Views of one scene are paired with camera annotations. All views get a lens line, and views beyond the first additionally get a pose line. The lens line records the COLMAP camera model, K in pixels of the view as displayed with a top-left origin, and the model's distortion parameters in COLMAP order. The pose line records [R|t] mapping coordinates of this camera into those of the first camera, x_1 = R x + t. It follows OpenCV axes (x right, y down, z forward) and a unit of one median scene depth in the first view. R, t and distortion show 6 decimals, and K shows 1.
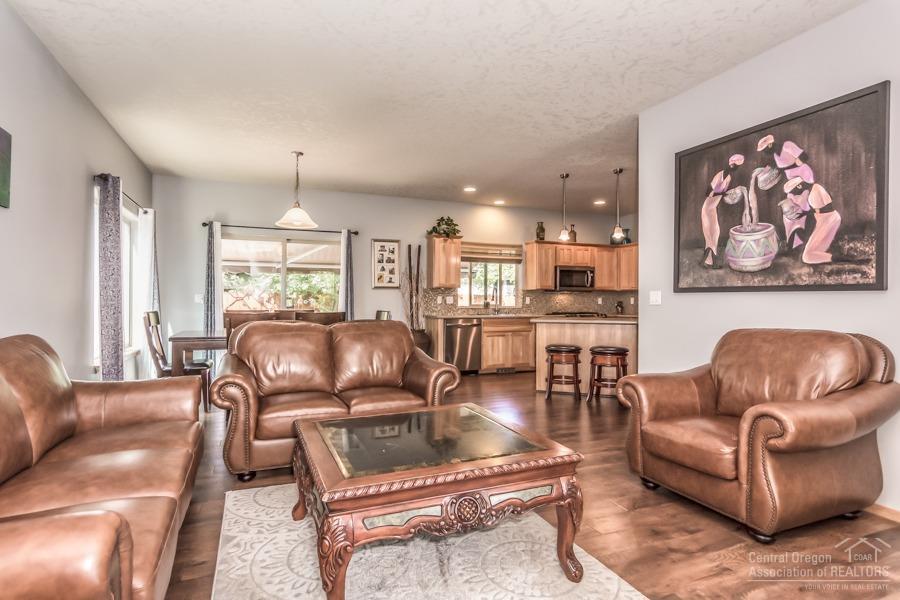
lens RADIAL K [[473.2, 0, 449.9], [0, 473.2, 301.5], [0, 0, 1]] dist [-0.004093, 0.000278]
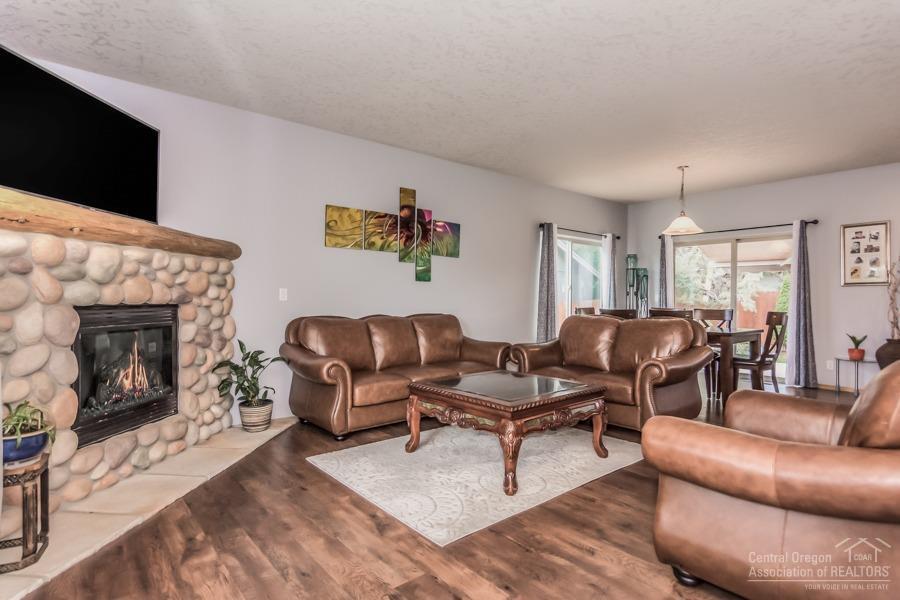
lens RADIAL K [[473.8, 0, 449.1], [0, 473.8, 294.6], [0, 0, 1]] dist [0.006667, 0.000980]
pose [[0.308677, -0.008313, -0.951131, 0.471142], [-0.003982, 0.999942, -0.010032, -0.000849], [0.951159, 0.006884, 0.308626, 0.111485]]
